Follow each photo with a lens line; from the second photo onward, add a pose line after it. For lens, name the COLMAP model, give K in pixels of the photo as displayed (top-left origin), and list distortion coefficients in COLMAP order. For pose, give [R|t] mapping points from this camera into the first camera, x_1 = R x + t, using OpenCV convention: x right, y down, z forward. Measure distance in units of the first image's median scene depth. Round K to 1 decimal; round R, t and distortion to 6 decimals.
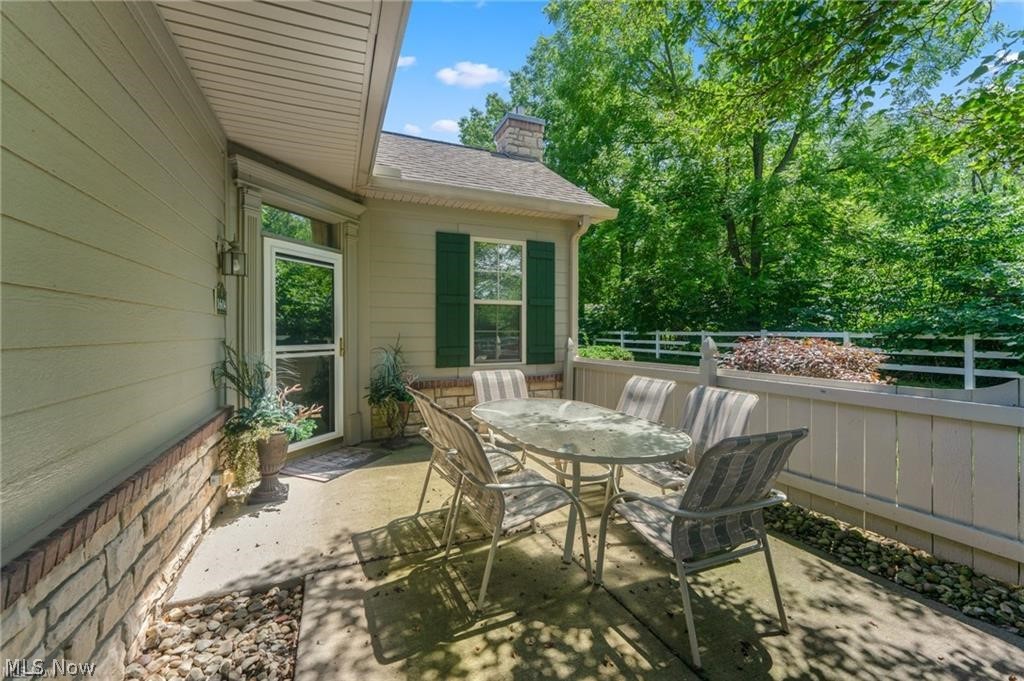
lens RADIAL K [[416.1, 0, 511.9], [0, 416.1, 331.9], [0, 0, 1]] dist [0.000258, 0.000058]
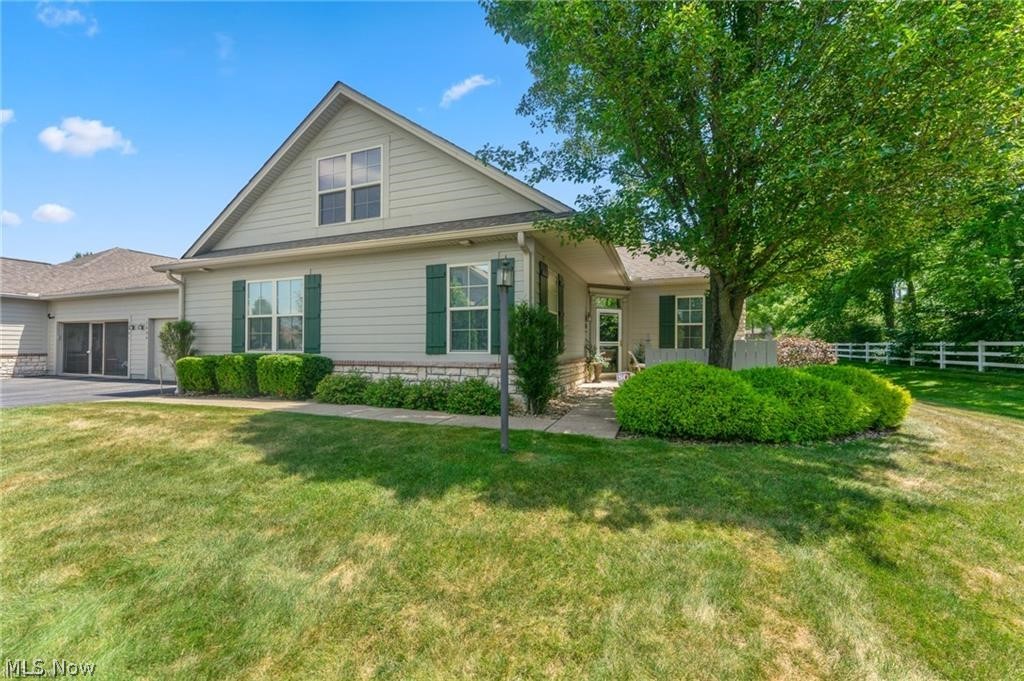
lens RADIAL K [[416.2, 0, 510.1], [0, 416.2, 342.8], [0, 0, 1]] dist [-0.000806, -0.000044]
pose [[0.723847, 0.014379, -0.689811, 0.908319], [-0.011827, 0.999895, 0.008432, 0.020231], [0.689859, 0.002054, 0.723941, -1.425880]]
